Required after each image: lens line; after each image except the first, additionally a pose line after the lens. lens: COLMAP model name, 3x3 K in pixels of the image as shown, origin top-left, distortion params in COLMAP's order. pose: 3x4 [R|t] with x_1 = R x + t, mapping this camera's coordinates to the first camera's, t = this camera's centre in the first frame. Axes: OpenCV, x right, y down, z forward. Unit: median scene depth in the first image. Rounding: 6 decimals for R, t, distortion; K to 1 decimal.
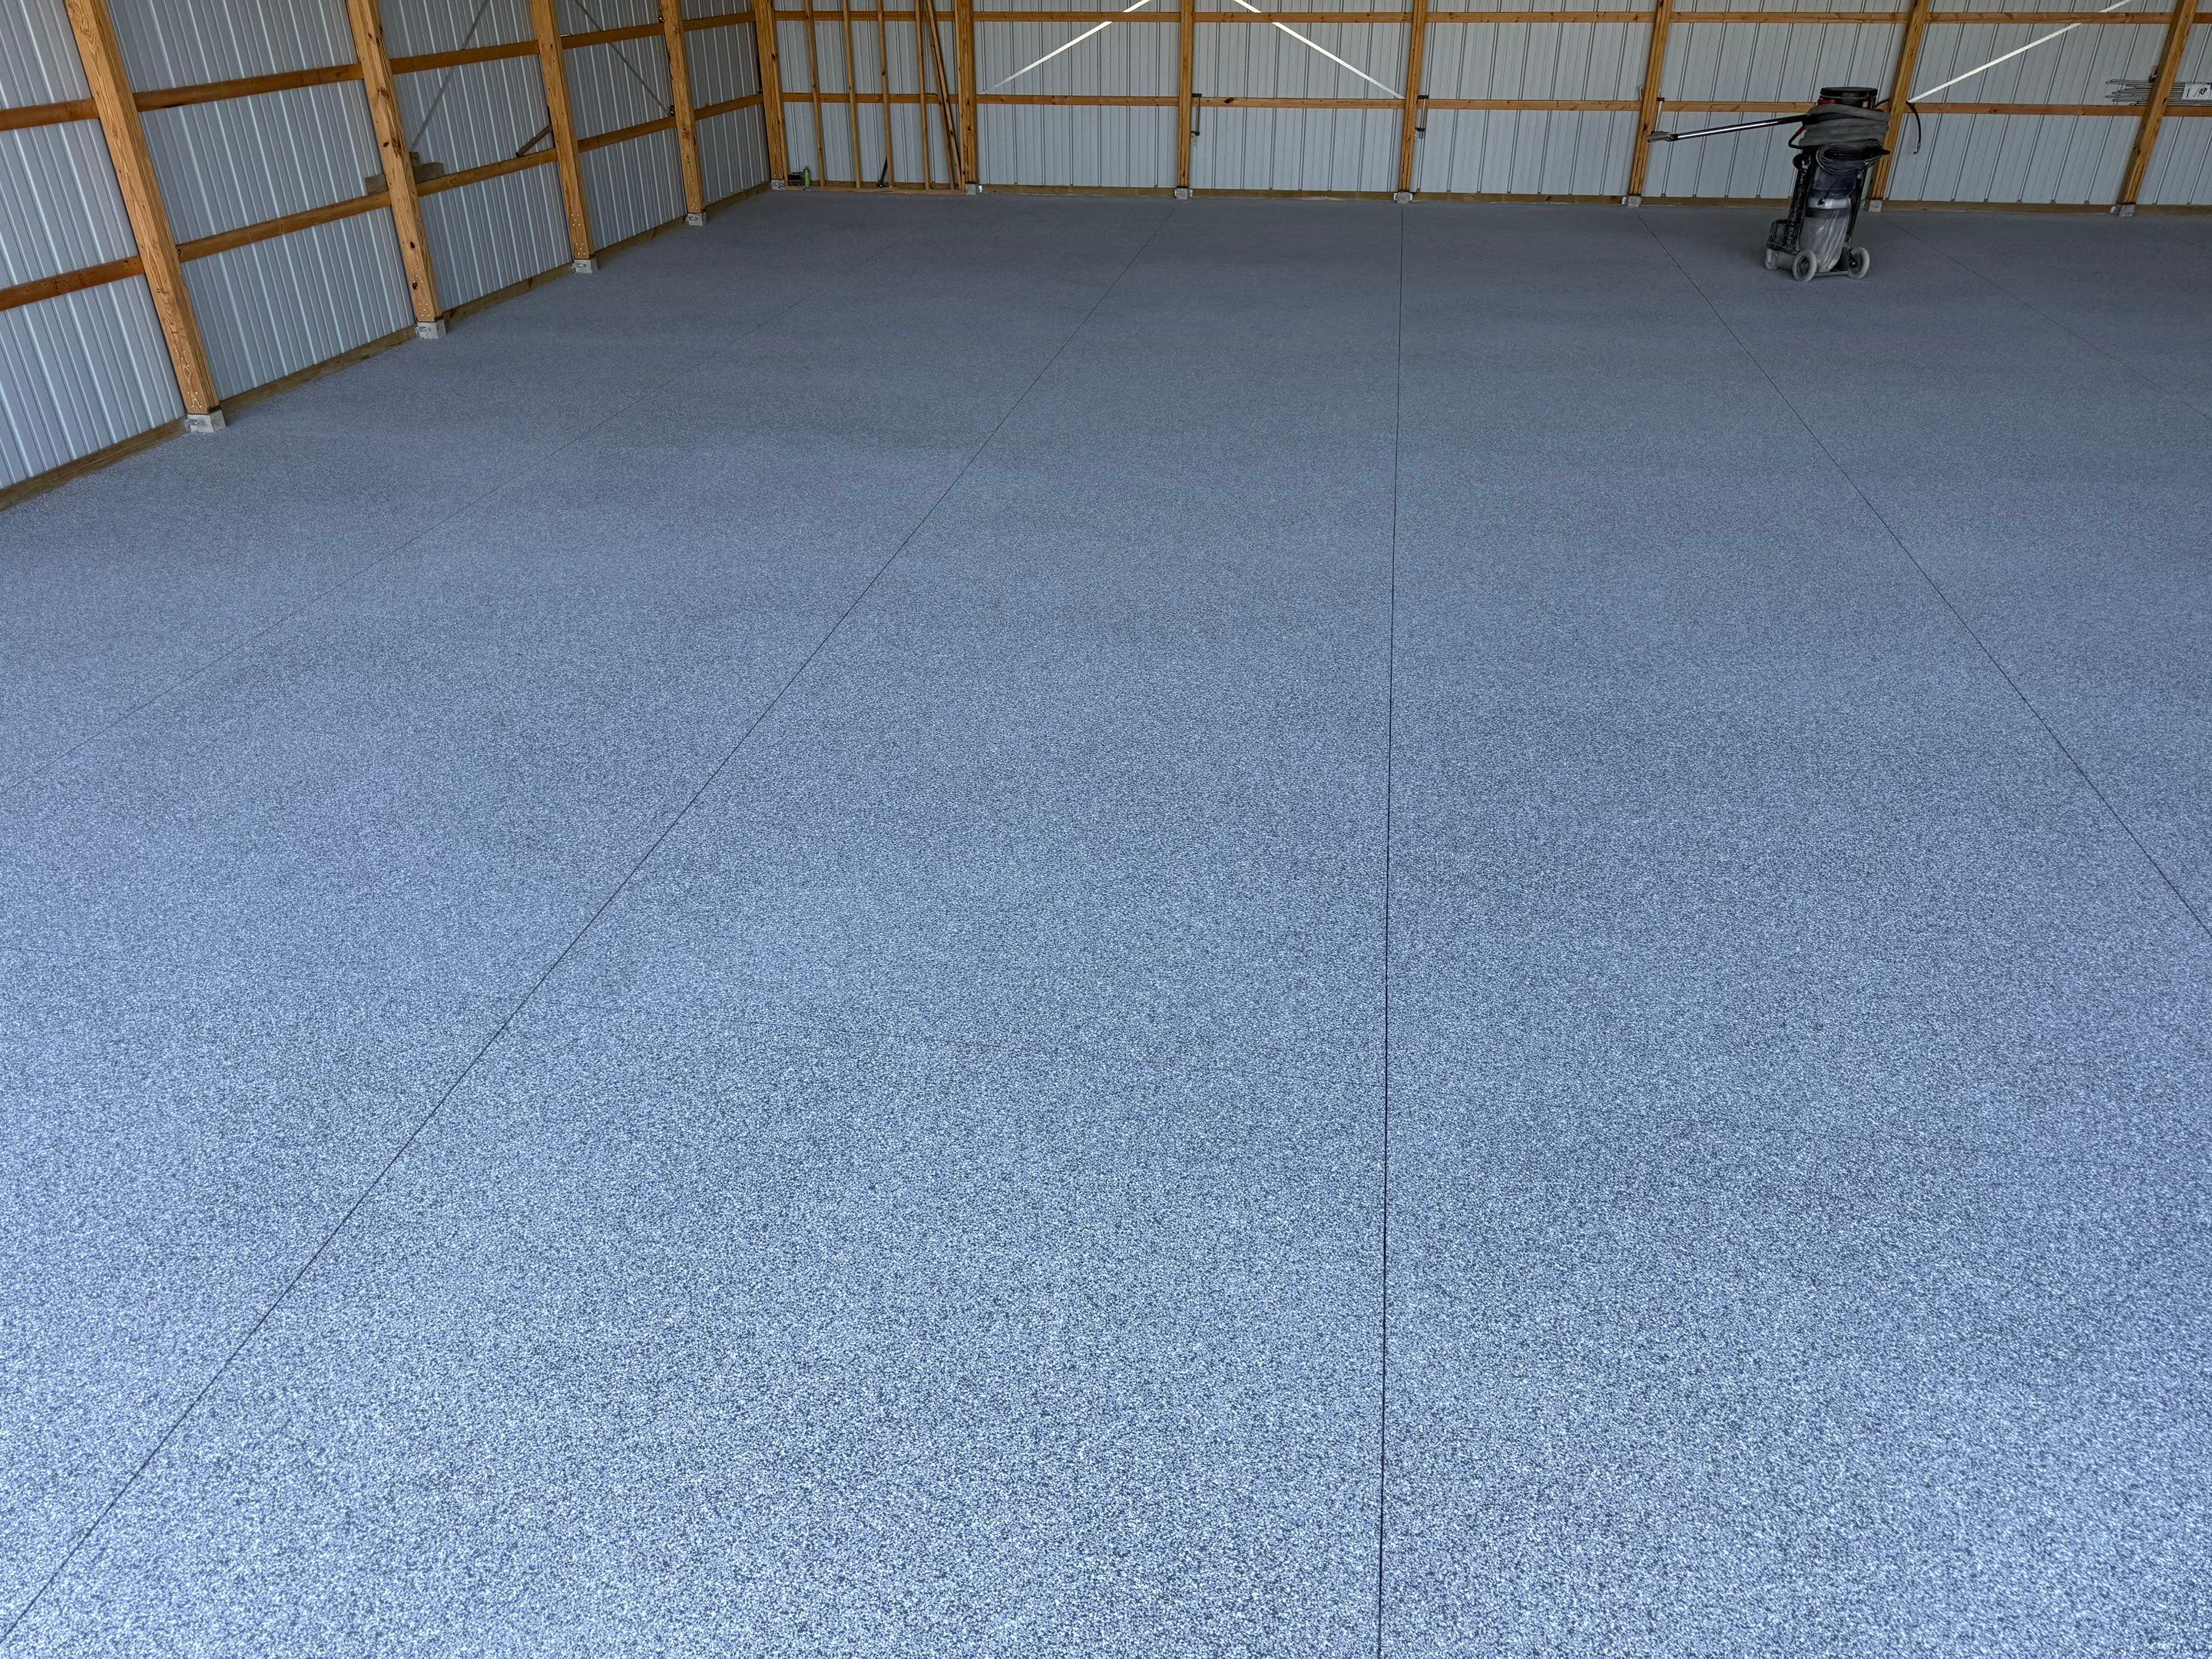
lens RADIAL K [[1581.8, 0, 1081.2], [0, 1581.8, 819.3], [0, 0, 1]] dist [0.027739, -0.029127]
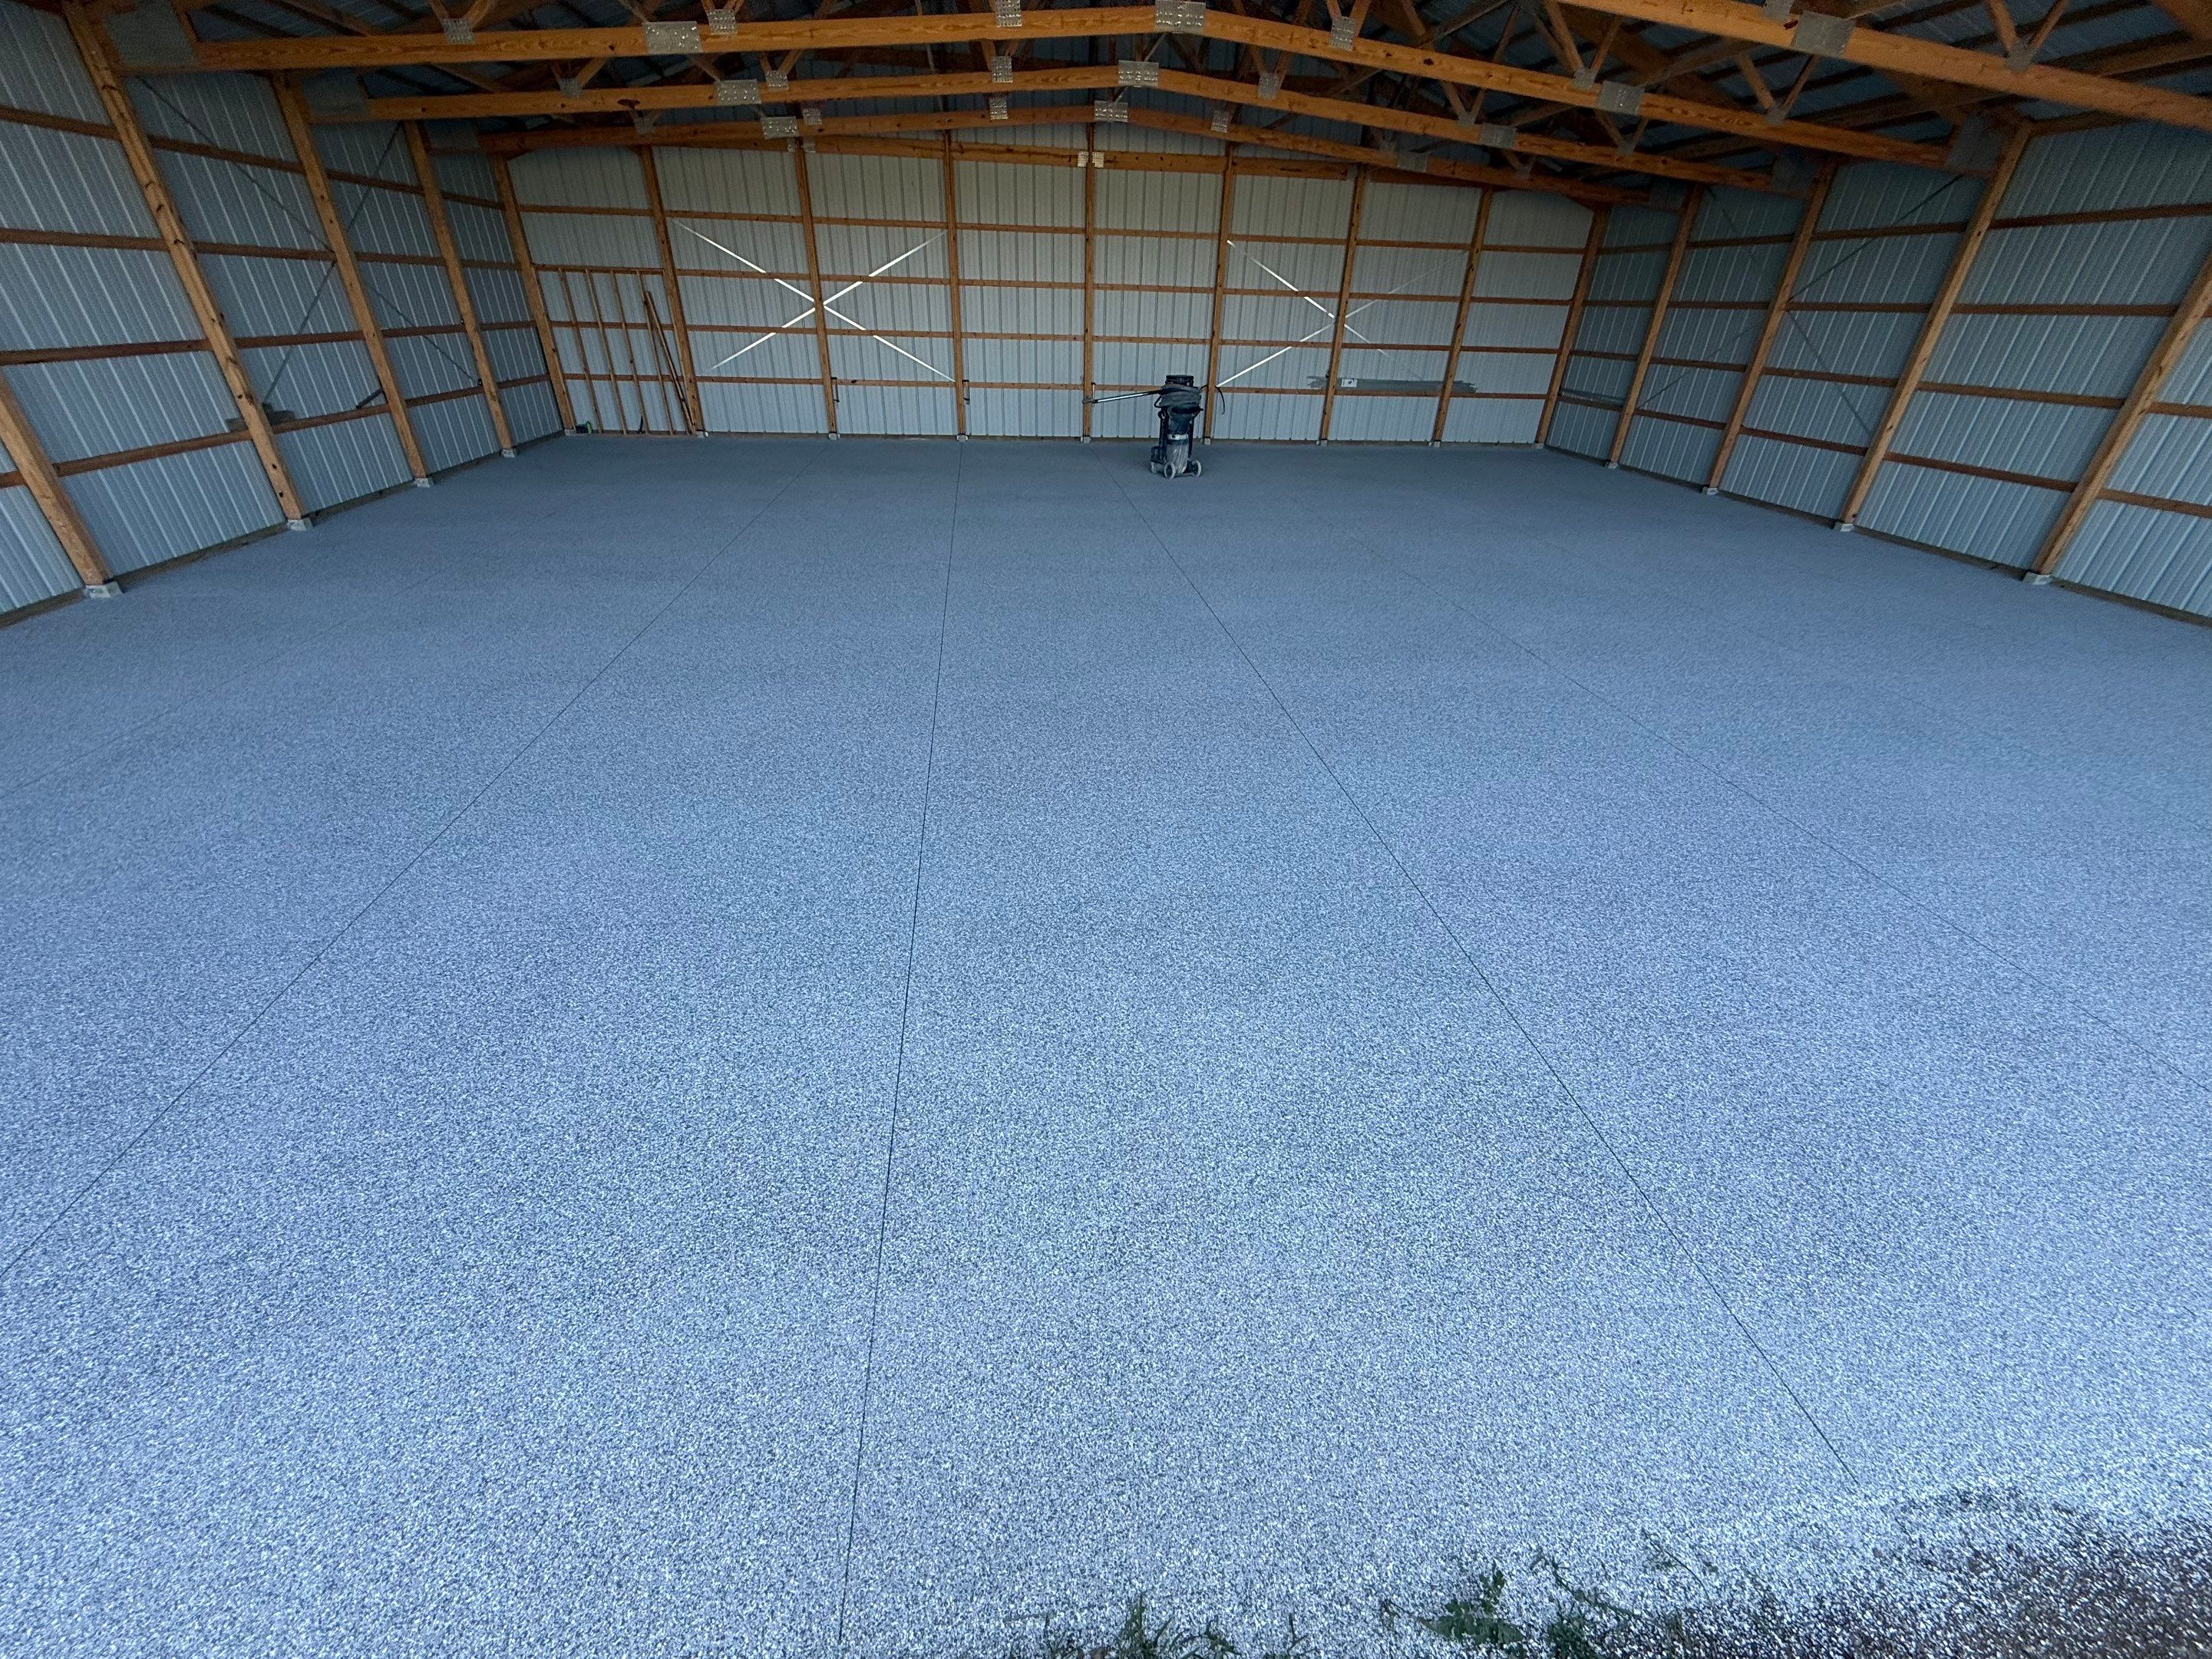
lens RADIAL K [[885.8, 0, 1101.9], [0, 885.8, 829.9], [0, 0, 1]] dist [-0.000791, -0.000312]
pose [[0.955768, -0.122186, 0.267540, 0.043709], [0.113993, 0.992416, 0.046005, 0.018646], [-0.271132, -0.013472, 0.962448, 0.001734]]
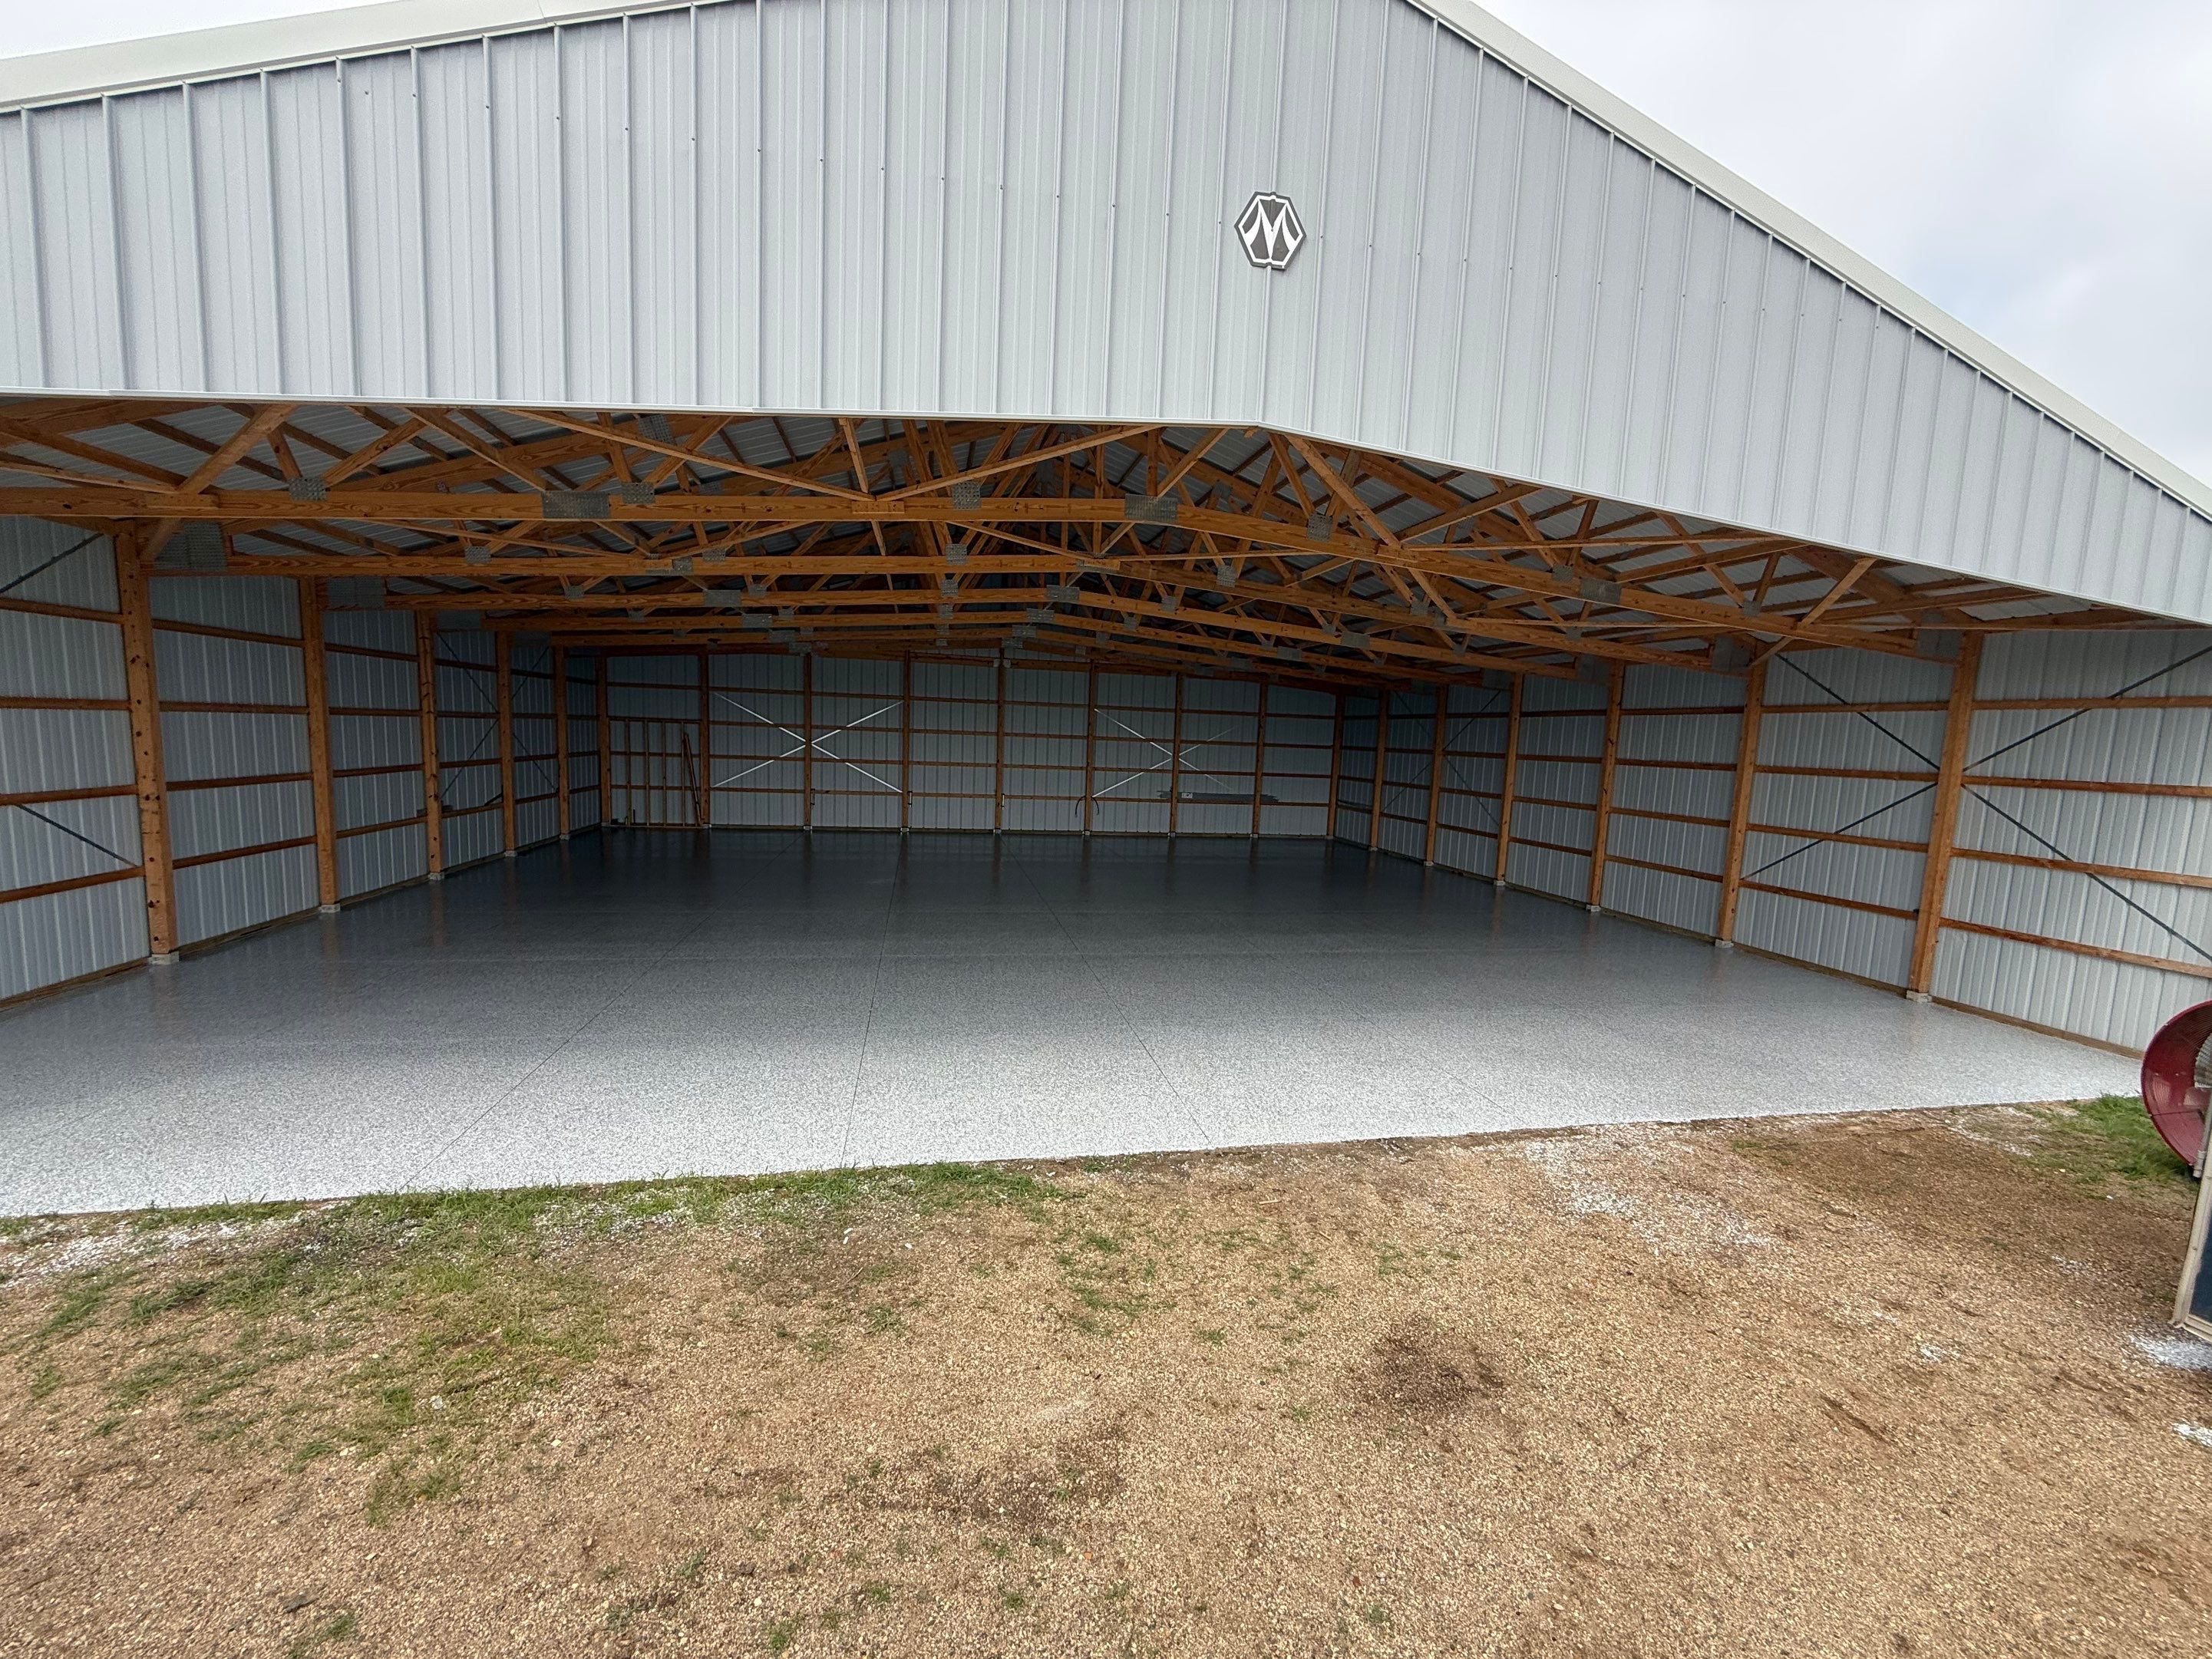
lens RADIAL K [[885.8, 0, 1103.7], [0, 885.8, 820.5], [0, 0, 1]] dist [-0.000791, -0.000312]
pose [[0.929130, 0.007979, 0.369666, -0.014651], [0.139643, 0.918154, -0.370801, 0.169483], [-0.342369, 0.396144, 0.851971, -0.313271]]
